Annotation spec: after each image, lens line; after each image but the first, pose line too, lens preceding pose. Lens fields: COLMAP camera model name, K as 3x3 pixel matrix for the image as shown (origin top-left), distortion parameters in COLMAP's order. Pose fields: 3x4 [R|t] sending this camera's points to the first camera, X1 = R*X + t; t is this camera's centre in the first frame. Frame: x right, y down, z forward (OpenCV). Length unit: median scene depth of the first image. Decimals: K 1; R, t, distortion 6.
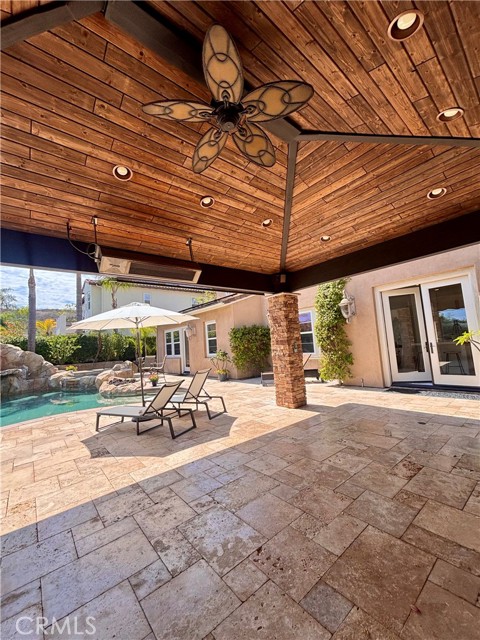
lens RADIAL K [[257.8, 0, 245.4], [0, 257.8, 321.2], [0, 0, 1]] dist [-0.004224, 0.001061]
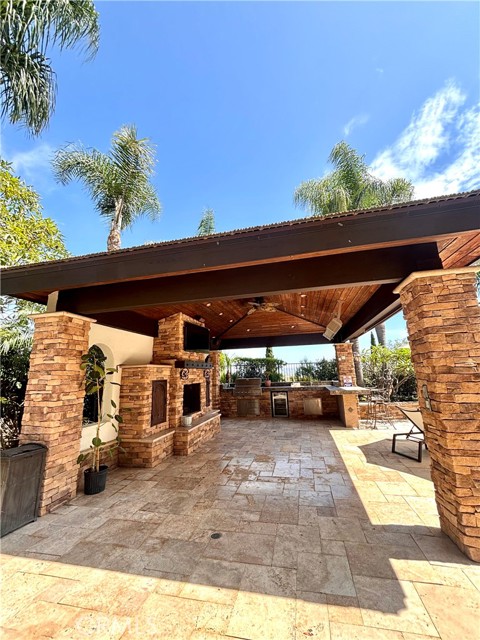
lens RADIAL K [[257.8, 0, 241.9], [0, 257.8, 320.5], [0, 0, 1]] dist [-0.004224, 0.001061]
pose [[-0.793820, -0.027172, -0.607545, 1.373541], [0.147365, 0.960634, -0.235511, 0.055270], [0.590028, -0.276484, -0.758567, 2.211911]]
